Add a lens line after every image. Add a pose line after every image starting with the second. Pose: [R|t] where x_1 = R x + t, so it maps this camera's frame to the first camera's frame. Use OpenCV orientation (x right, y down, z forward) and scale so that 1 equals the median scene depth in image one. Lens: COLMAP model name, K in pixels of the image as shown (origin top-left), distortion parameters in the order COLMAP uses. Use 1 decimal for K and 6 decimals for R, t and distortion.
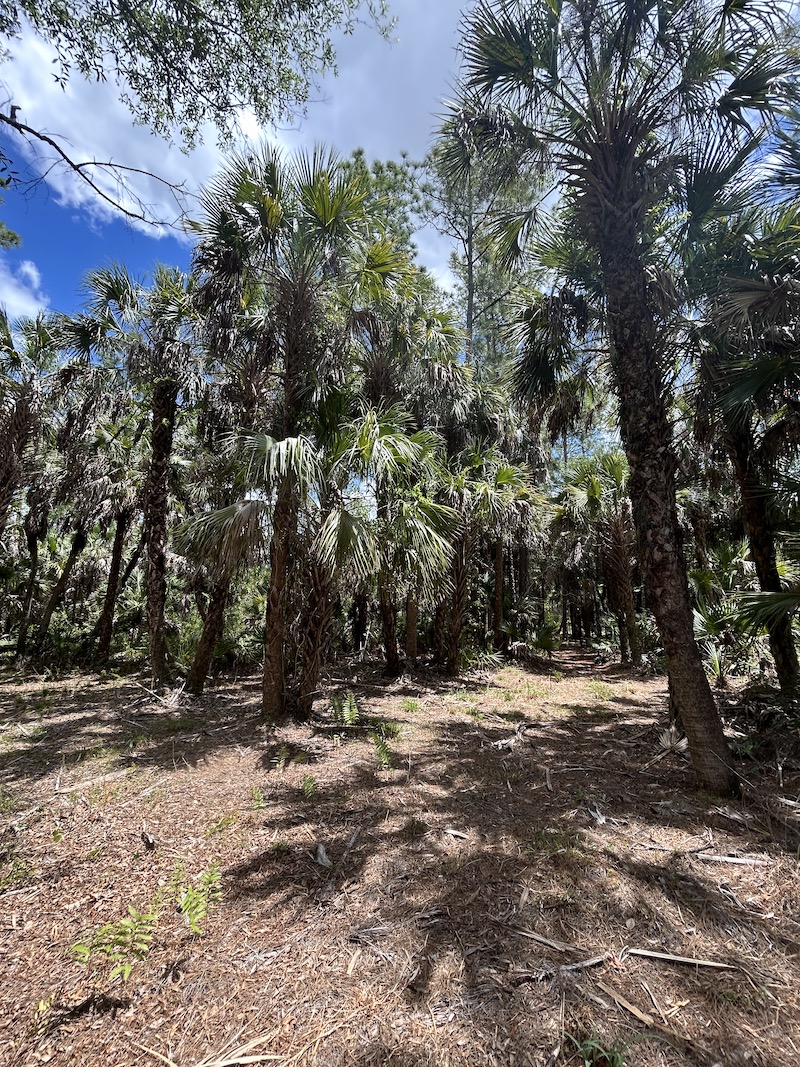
lens RADIAL K [[433.2, 0, 401.7], [0, 433.2, 531.2], [0, 0, 1]] dist [0.009410, 0.000363]
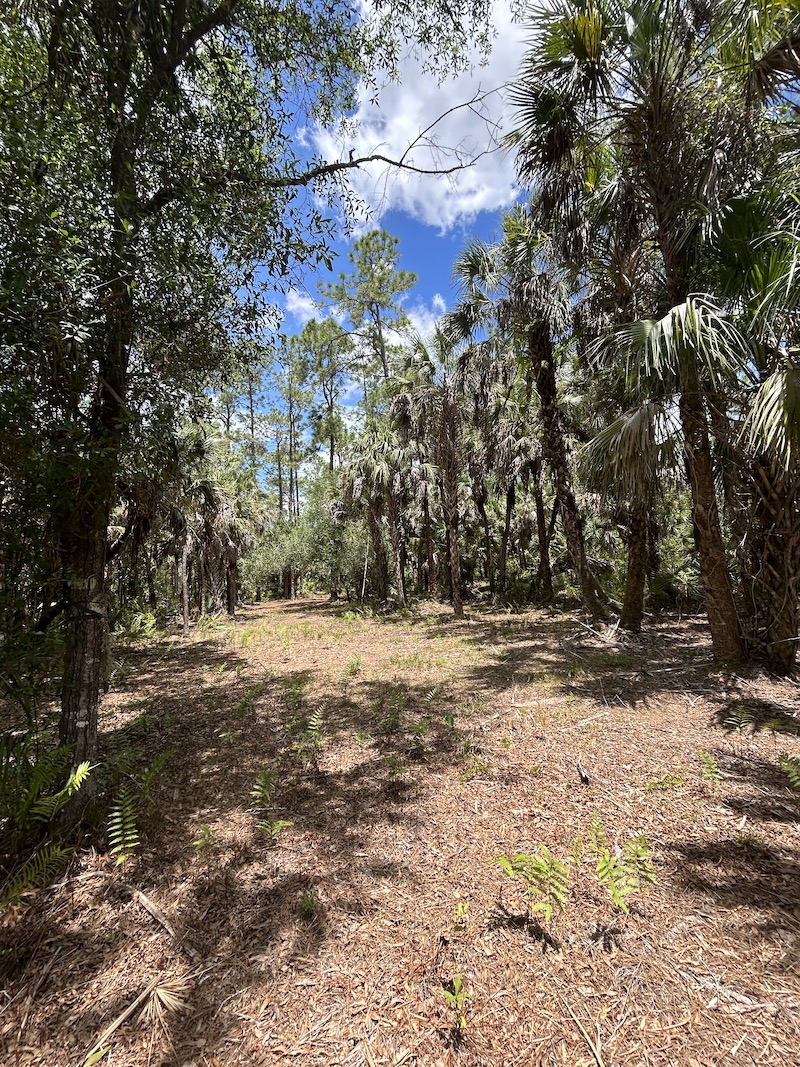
lens RADIAL K [[433.2, 0, 401.7], [0, 433.2, 531.2], [0, 0, 1]] dist [0.009410, 0.000363]
pose [[0.590117, -0.129799, -0.796815, 0.012084], [0.236858, 0.971393, 0.017179, 0.036207], [0.771791, -0.198869, 0.603979, 0.106118]]
